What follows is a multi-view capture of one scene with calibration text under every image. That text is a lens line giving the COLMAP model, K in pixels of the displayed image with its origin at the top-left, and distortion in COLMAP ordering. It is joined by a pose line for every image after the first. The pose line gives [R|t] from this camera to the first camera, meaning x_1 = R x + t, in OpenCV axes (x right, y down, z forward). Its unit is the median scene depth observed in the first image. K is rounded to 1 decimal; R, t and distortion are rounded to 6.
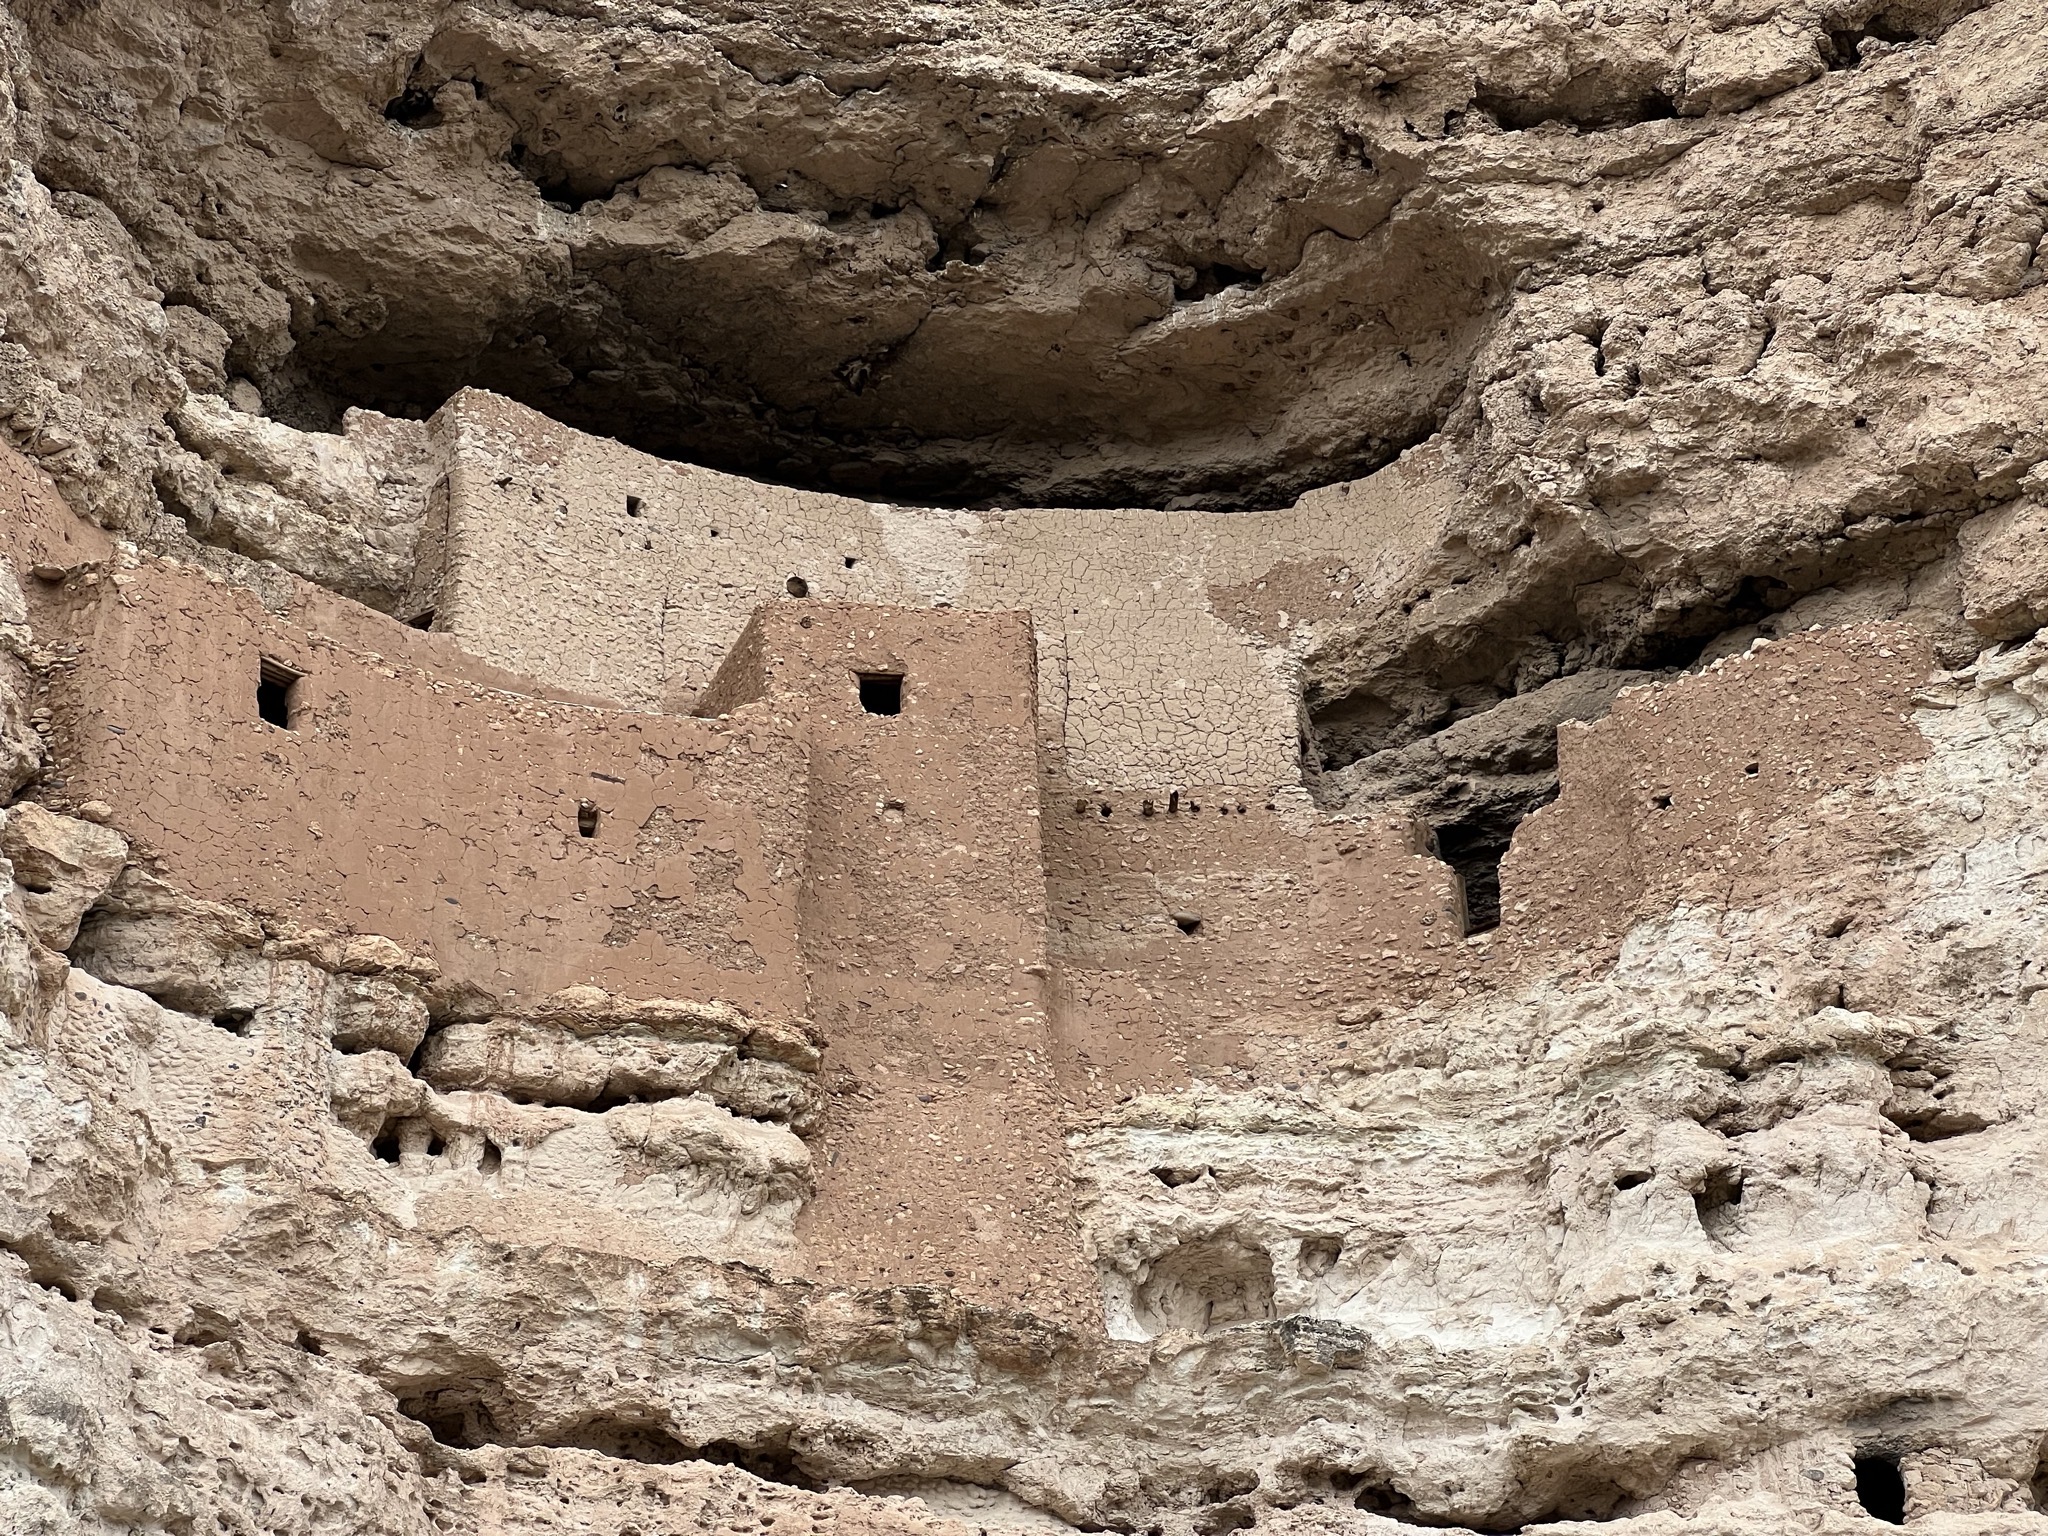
lens RADIAL K [[4361.4, 0, 932.5], [0, 4361.4, 792.8], [0, 0, 1]] dist [0.167650, 0.000000]
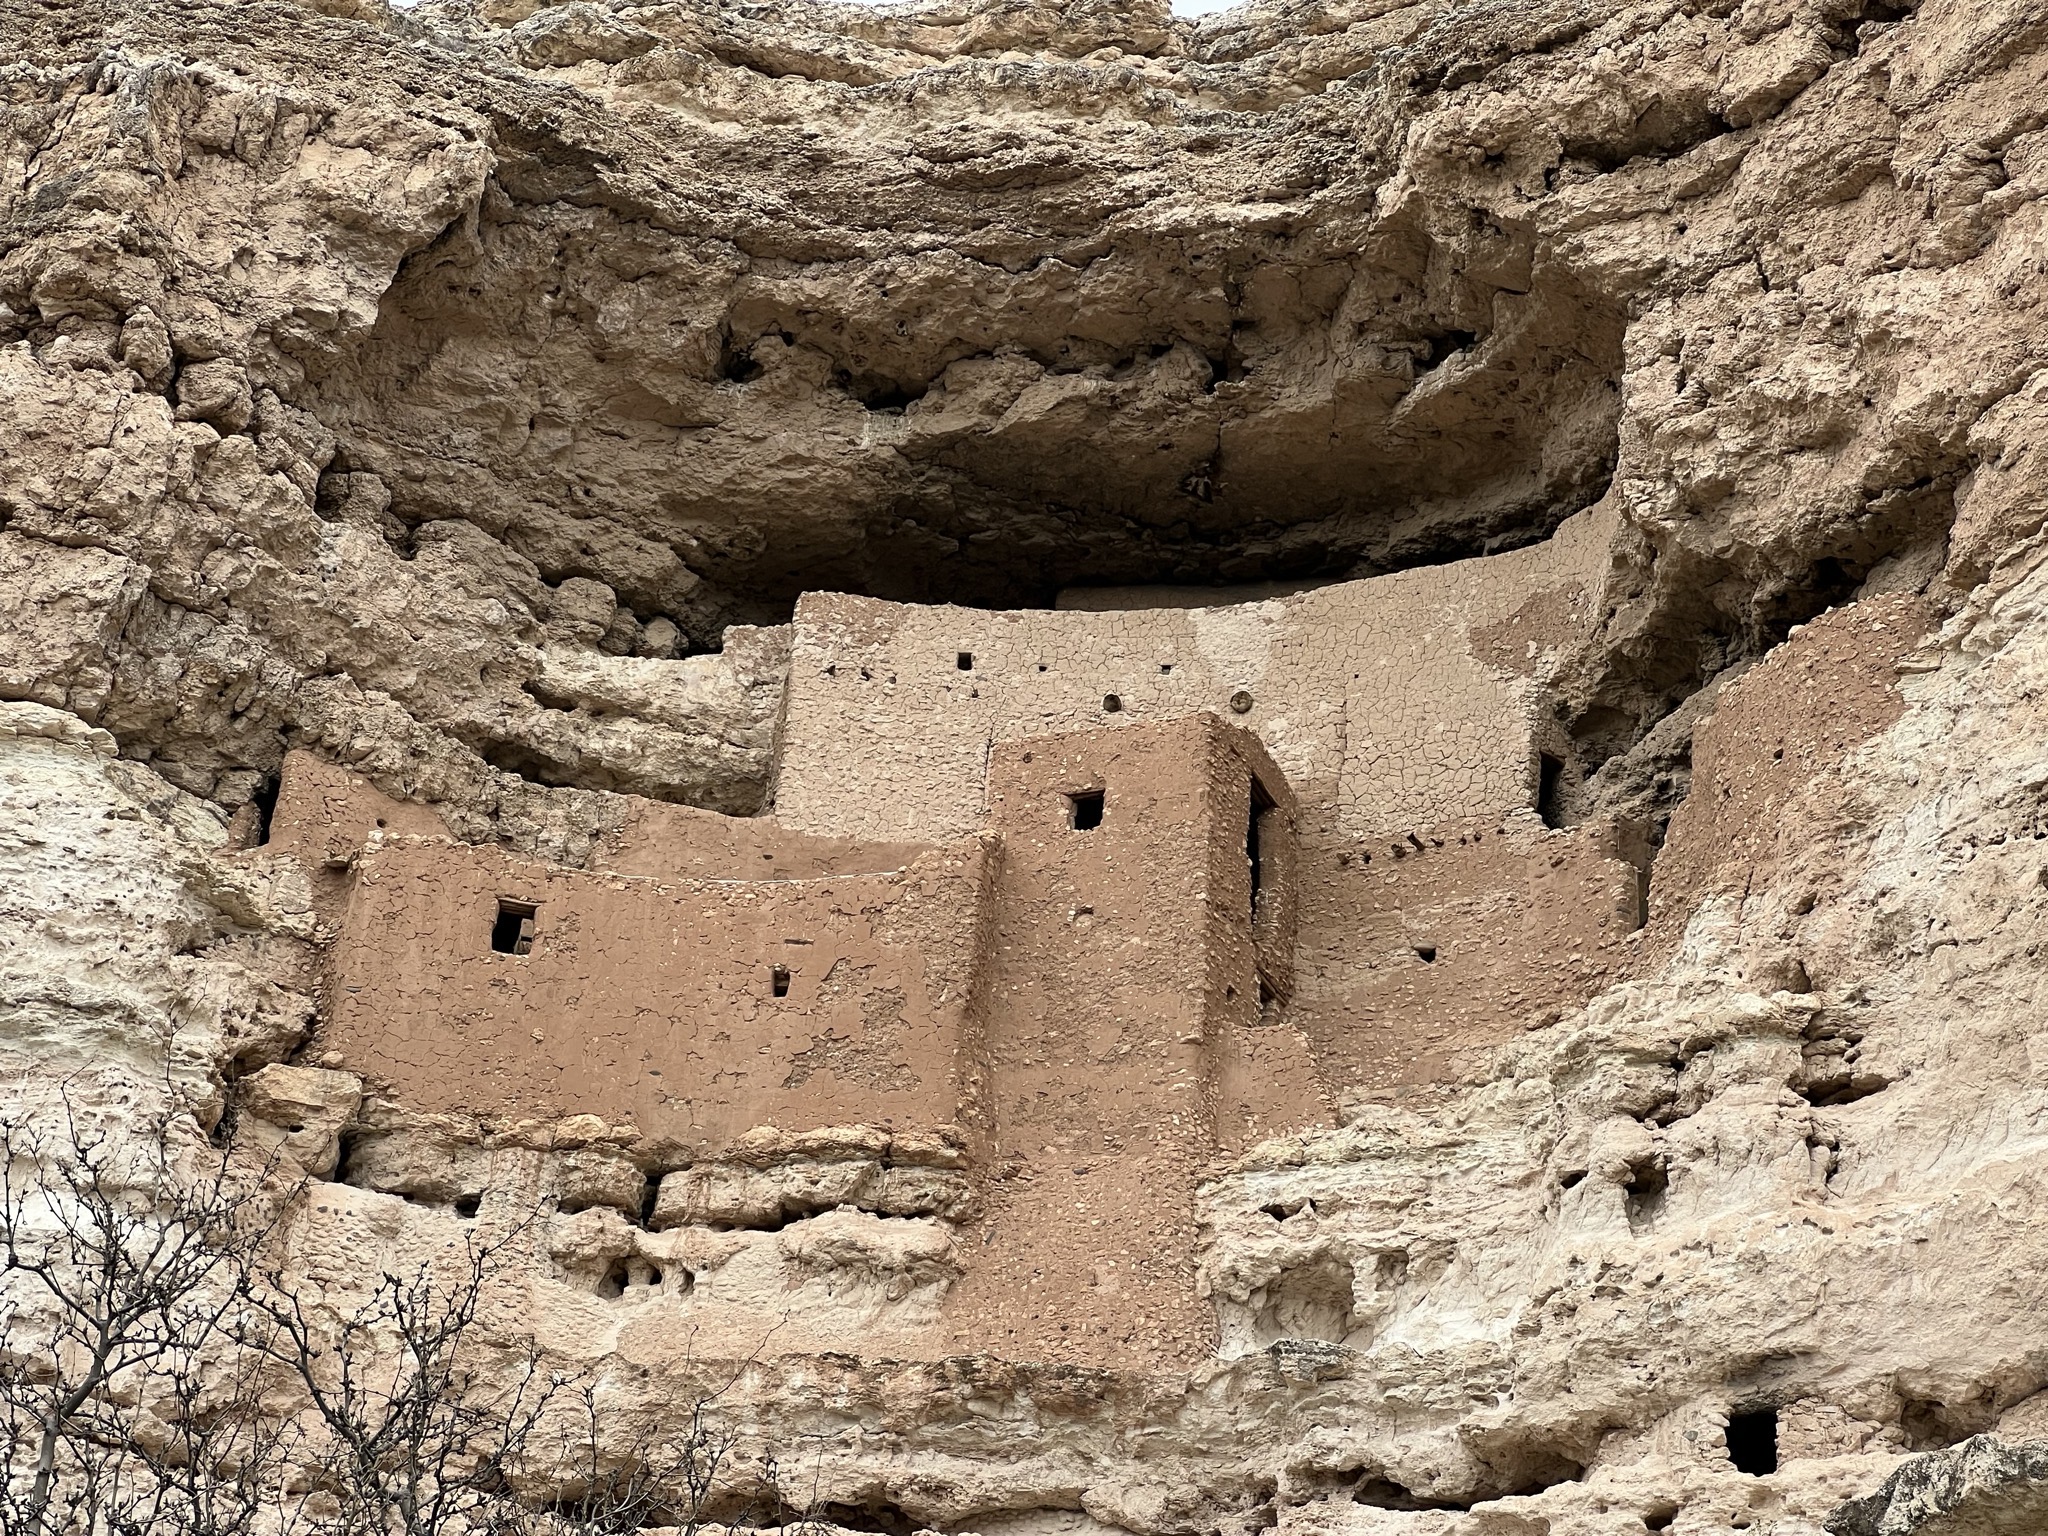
lens RADIAL K [[4361.4, 0, 1030.7], [0, 4361.4, 830.4], [0, 0, 1]] dist [0.167650, 0.000000]
pose [[0.880950, -0.162988, -0.444254, 0.515570], [0.185027, 0.982713, 0.006368, -0.029008], [0.435537, -0.087809, 0.895878, -0.041040]]
